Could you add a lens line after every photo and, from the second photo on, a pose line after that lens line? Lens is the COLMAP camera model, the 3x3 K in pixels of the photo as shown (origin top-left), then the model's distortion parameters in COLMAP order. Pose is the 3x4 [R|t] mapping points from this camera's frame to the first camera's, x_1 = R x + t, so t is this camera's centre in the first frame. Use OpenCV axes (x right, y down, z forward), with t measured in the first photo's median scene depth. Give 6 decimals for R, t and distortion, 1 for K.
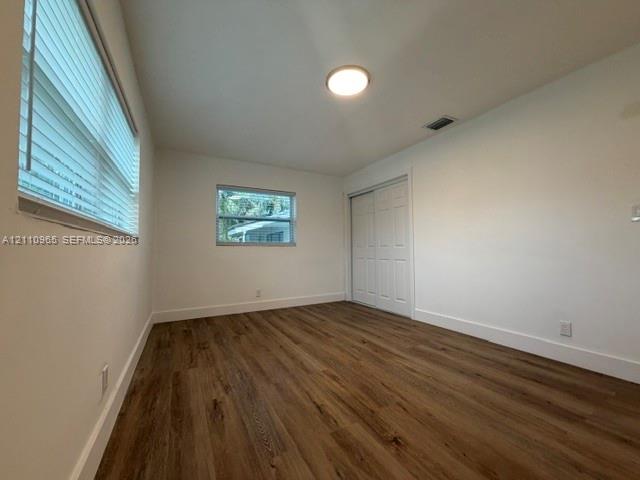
lens RADIAL K [[254.2, 0, 317.9], [0, 254.2, 241.6], [0, 0, 1]] dist [-0.002584, 0.000130]
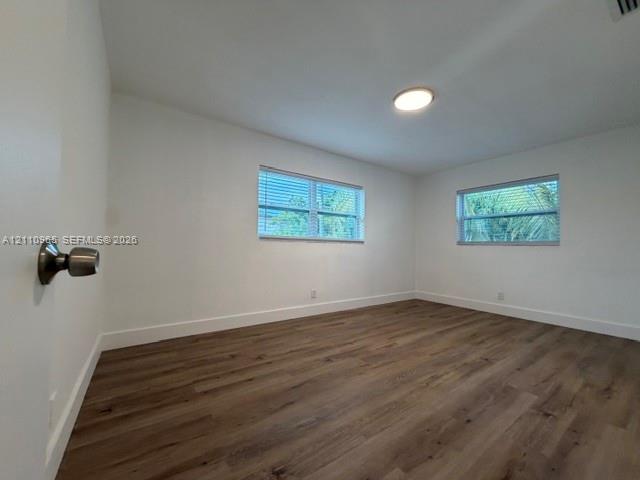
lens RADIAL K [[253.9, 0, 318.5], [0, 253.9, 239.3], [0, 0, 1]] dist [-0.000450, 0.000040]
pose [[0.120031, -0.020233, -0.992564, 1.122819], [0.016547, 0.999694, -0.018377, 0.002460], [0.992632, -0.014218, 0.120329, 0.411754]]
